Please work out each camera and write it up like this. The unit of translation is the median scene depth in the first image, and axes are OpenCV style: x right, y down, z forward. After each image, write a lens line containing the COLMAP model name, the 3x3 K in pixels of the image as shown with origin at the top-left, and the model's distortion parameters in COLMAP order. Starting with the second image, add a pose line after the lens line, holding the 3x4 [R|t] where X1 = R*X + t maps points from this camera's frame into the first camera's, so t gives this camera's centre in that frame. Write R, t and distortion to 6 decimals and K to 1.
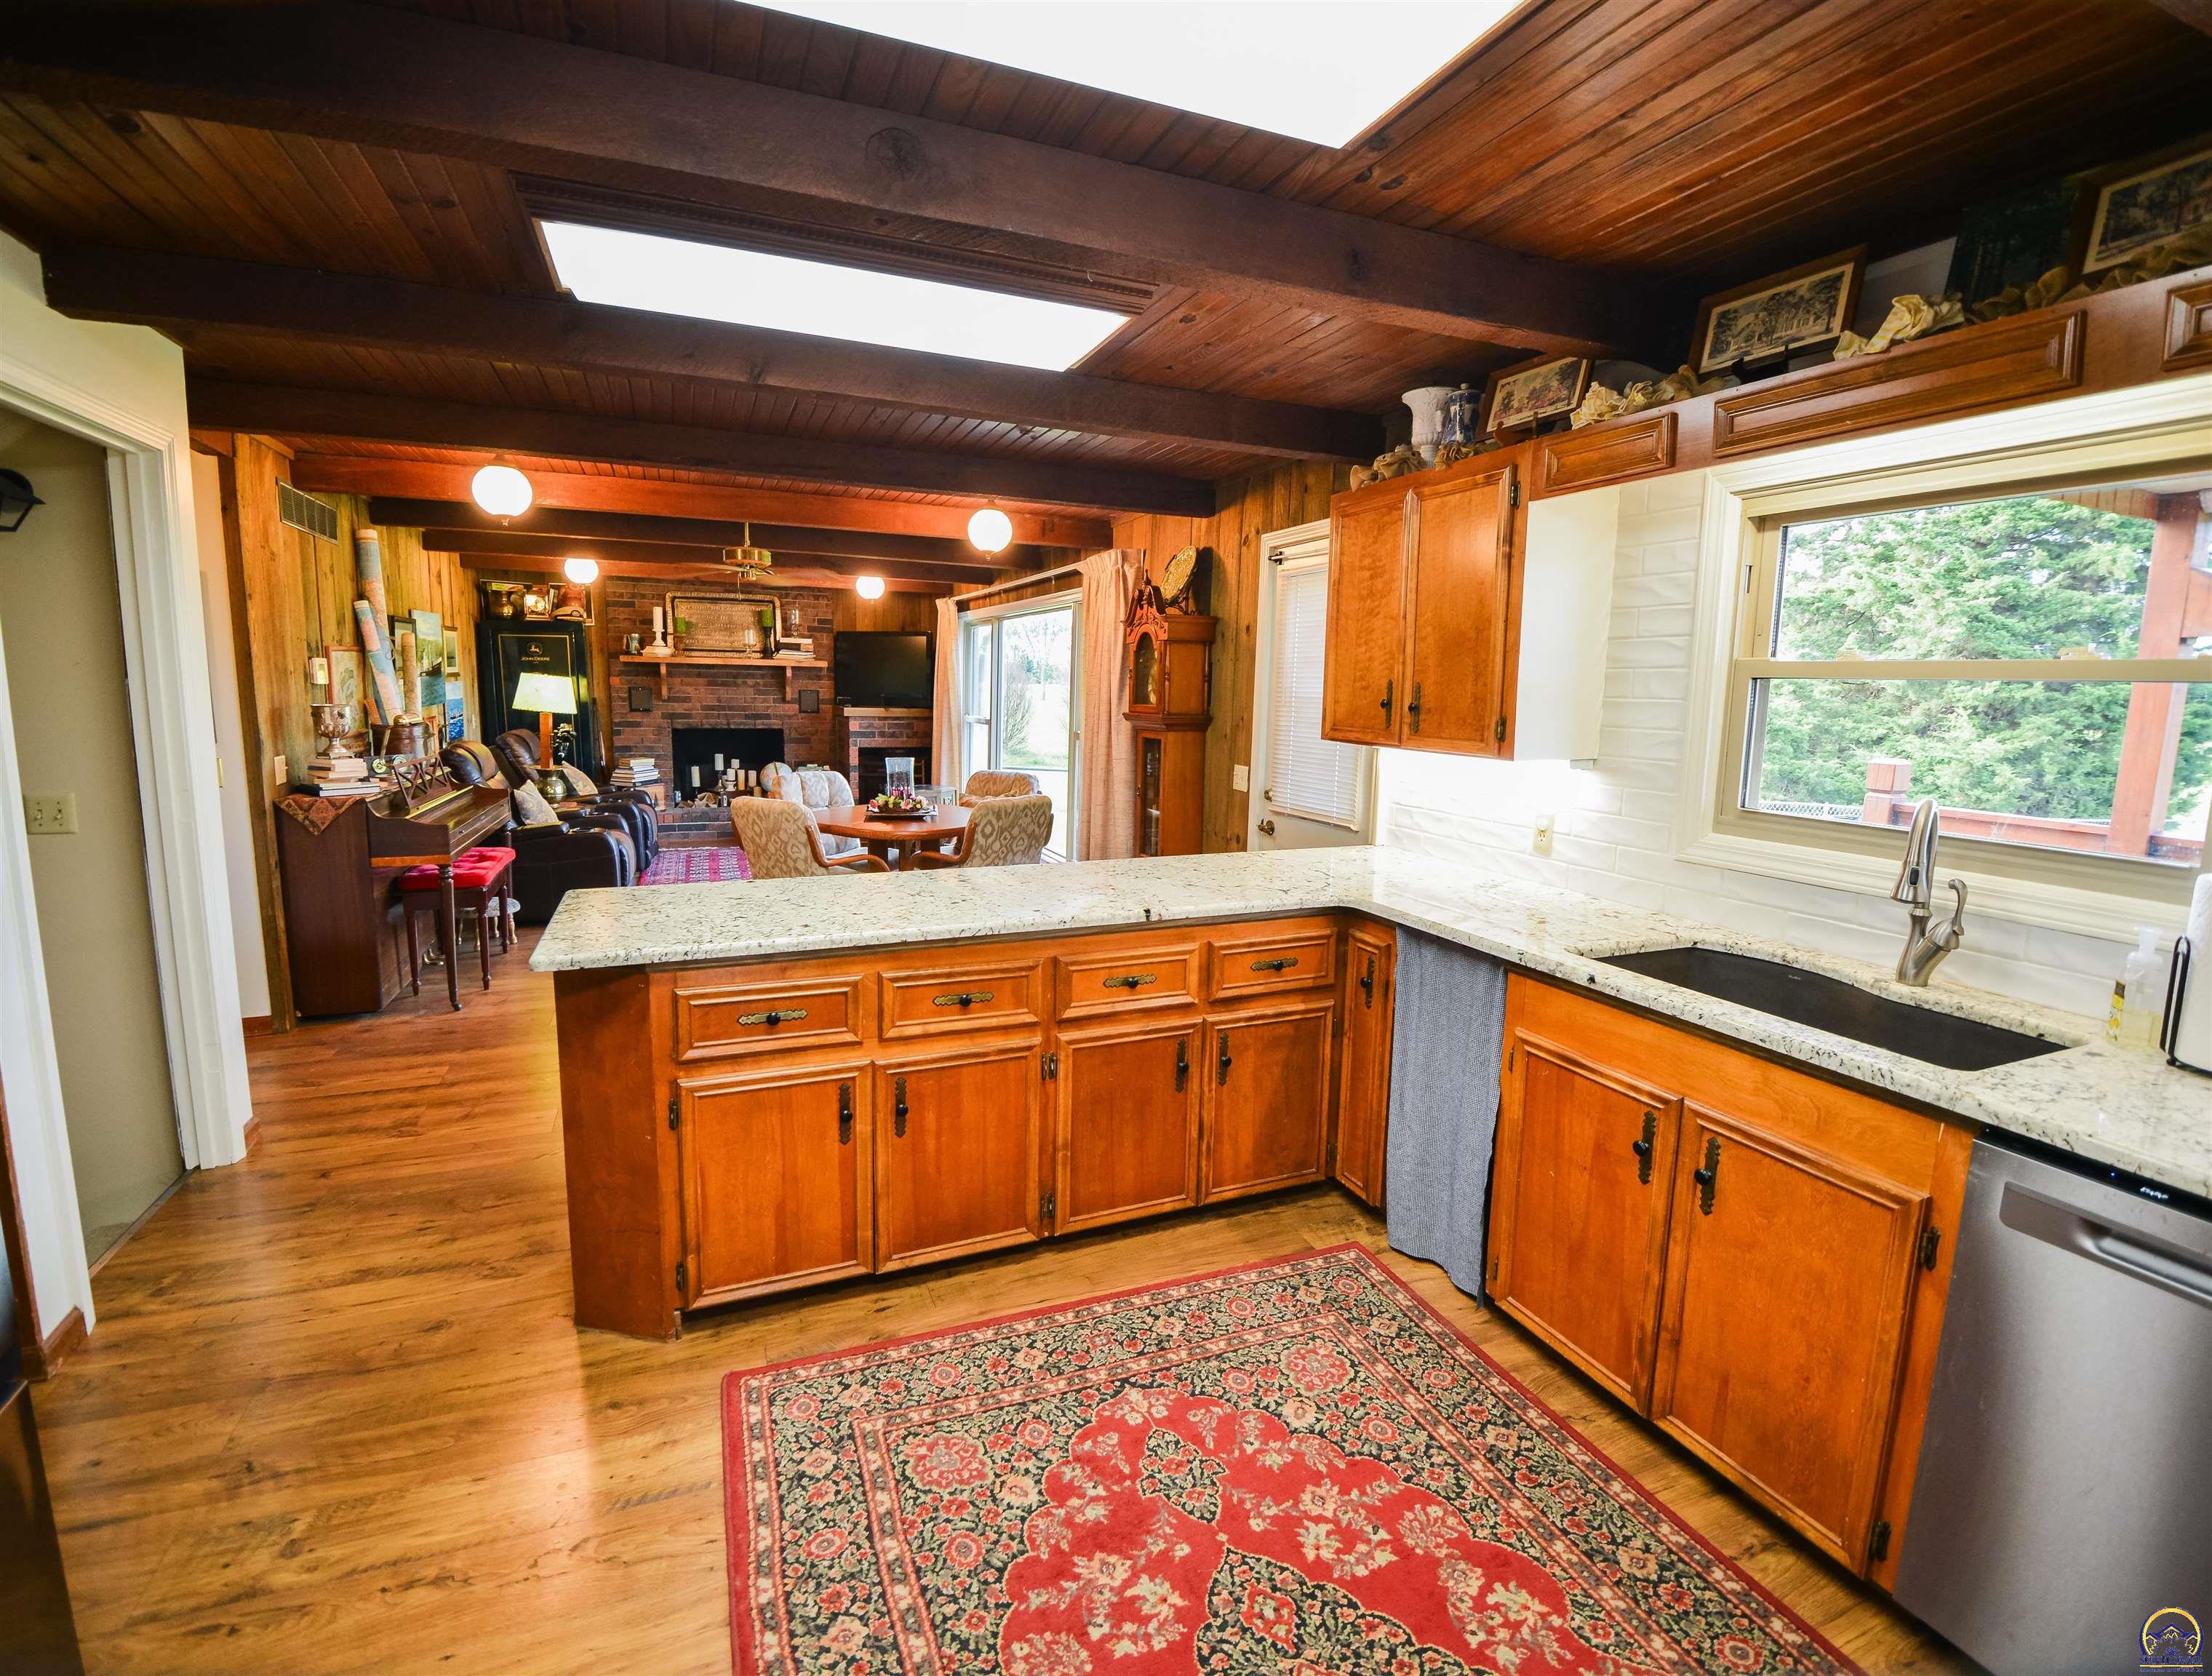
lens RADIAL K [[990.1, 0, 1087.0], [0, 990.1, 830.3], [0, 0, 1]] dist [-0.022425, -0.004184]
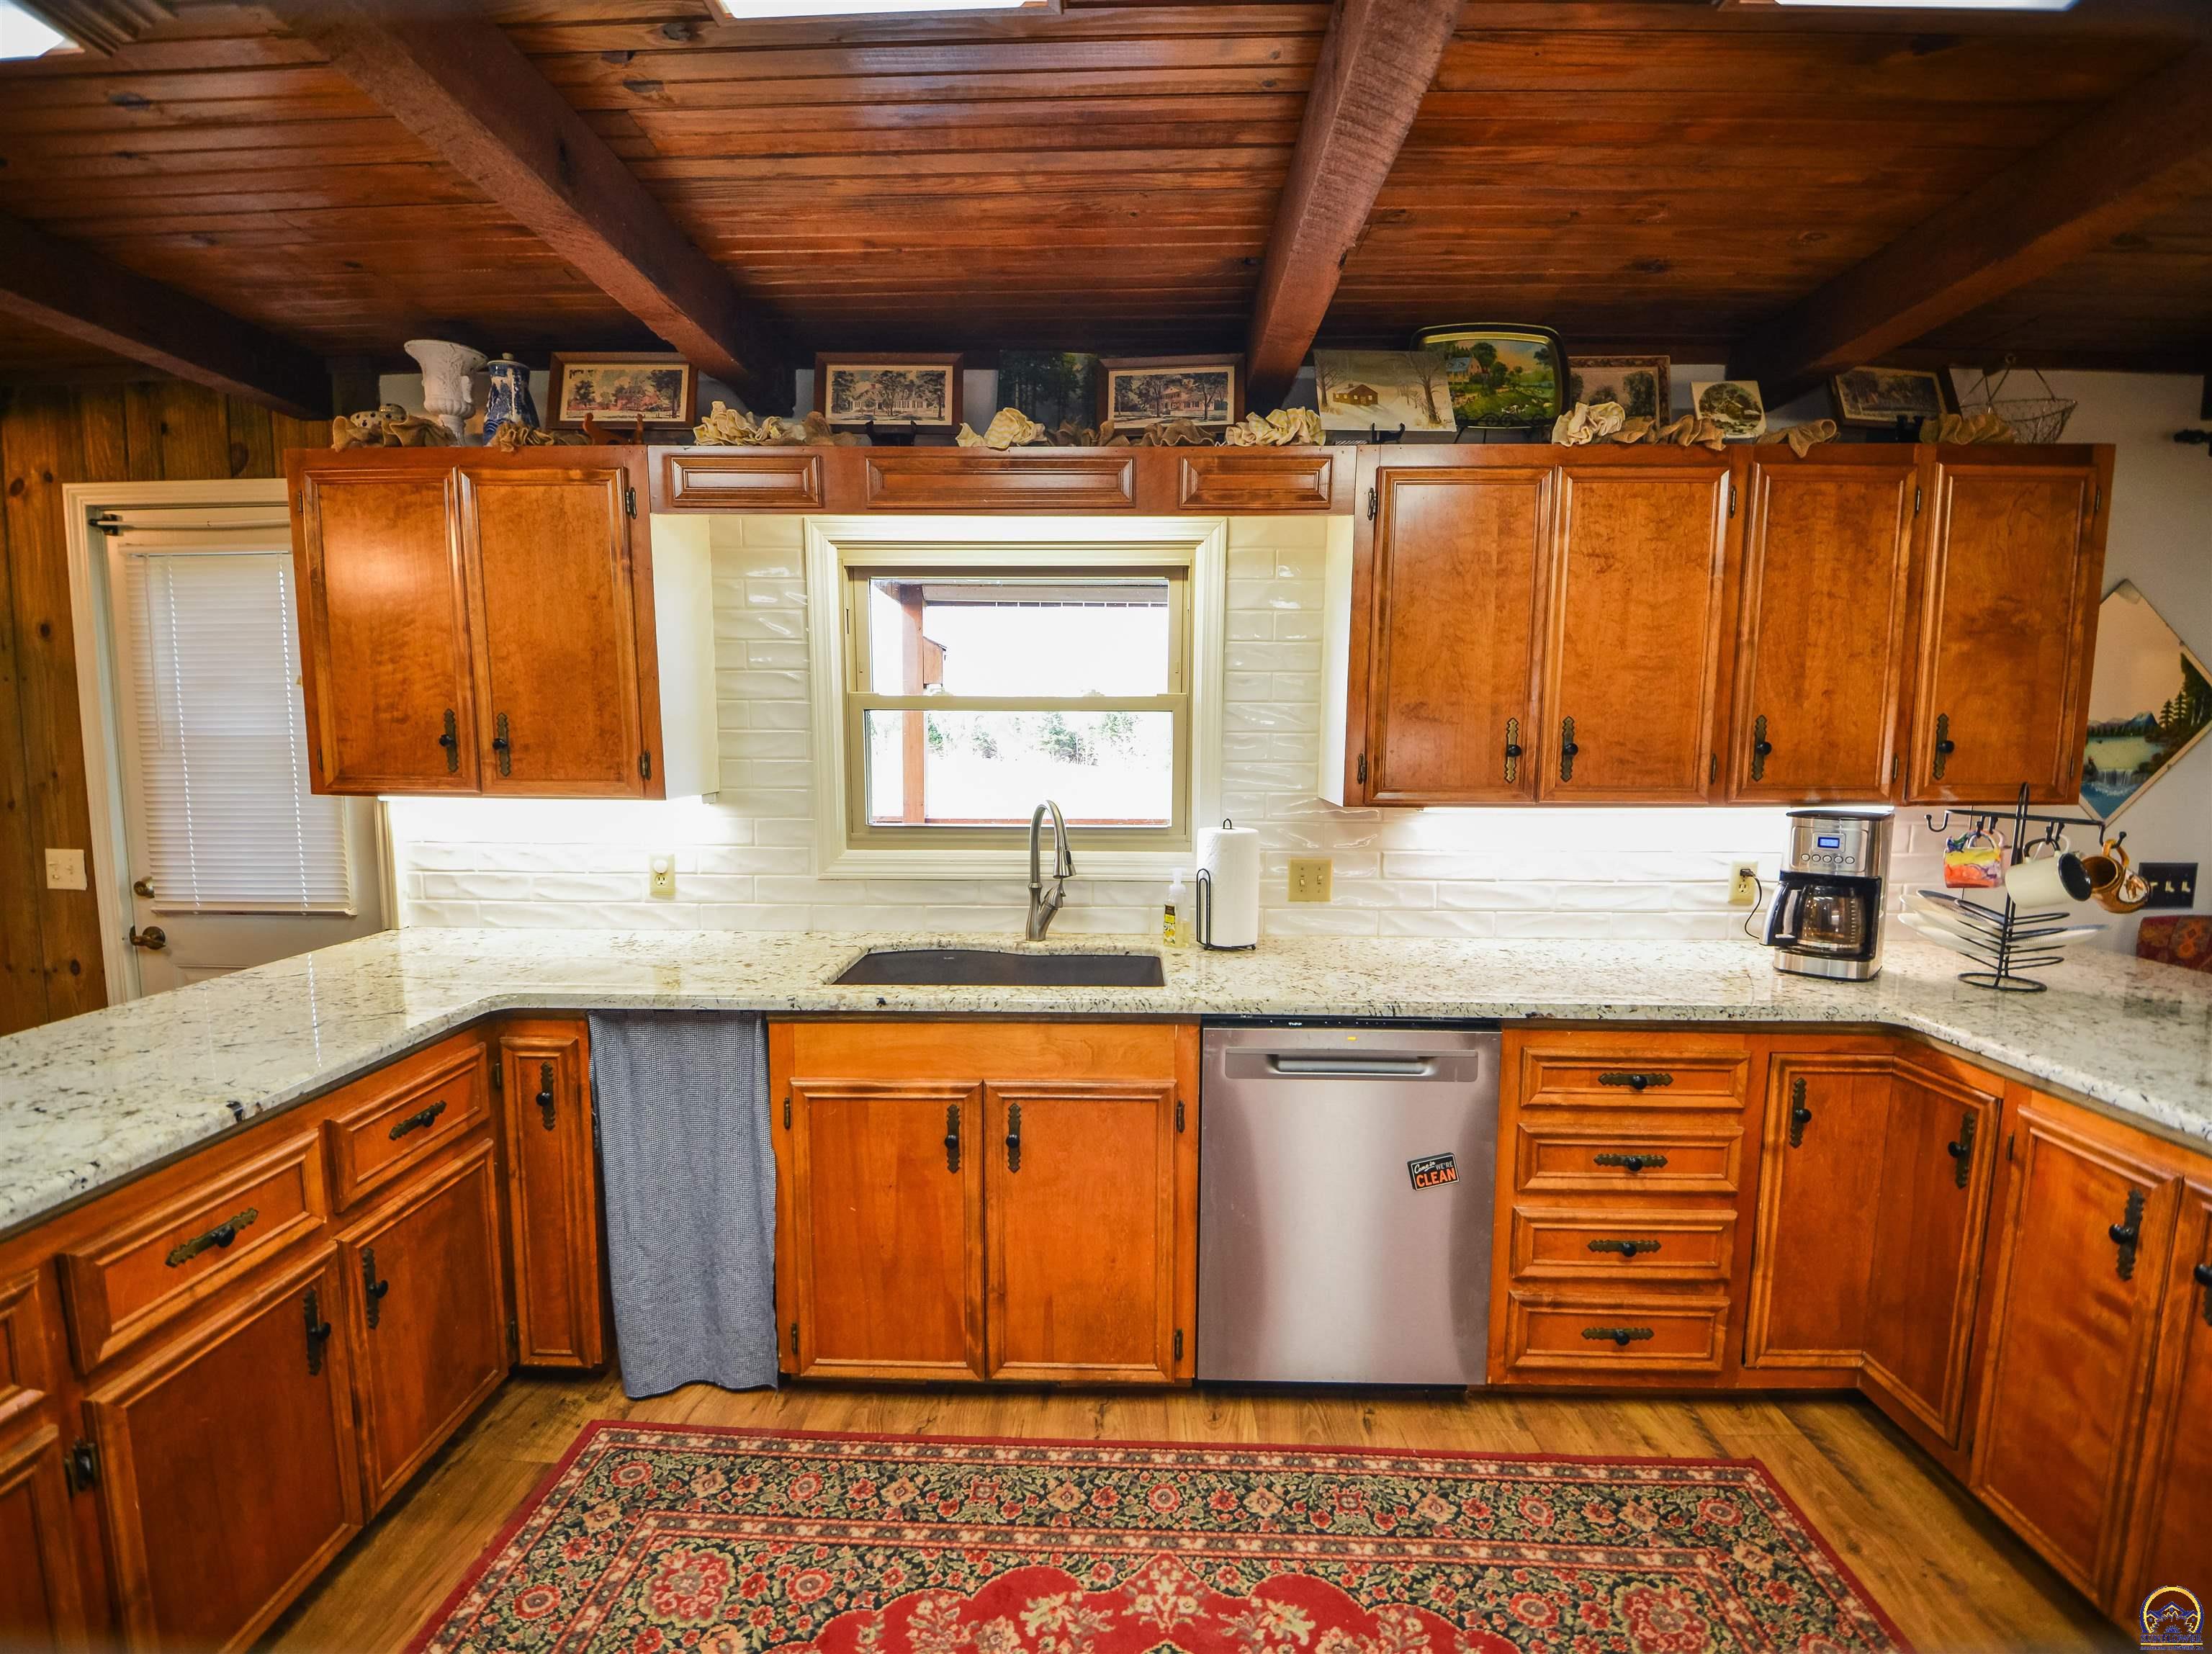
lens RADIAL K [[975.3, 0, 1095.6], [0, 975.3, 835.9], [0, 0, 1]] dist [-0.003898, -0.010847]
pose [[0.399040, -0.112958, 0.909949, -0.270904], [0.135532, 0.988748, 0.063305, -0.048876], [-0.906862, 0.098066, 0.409860, 0.335510]]
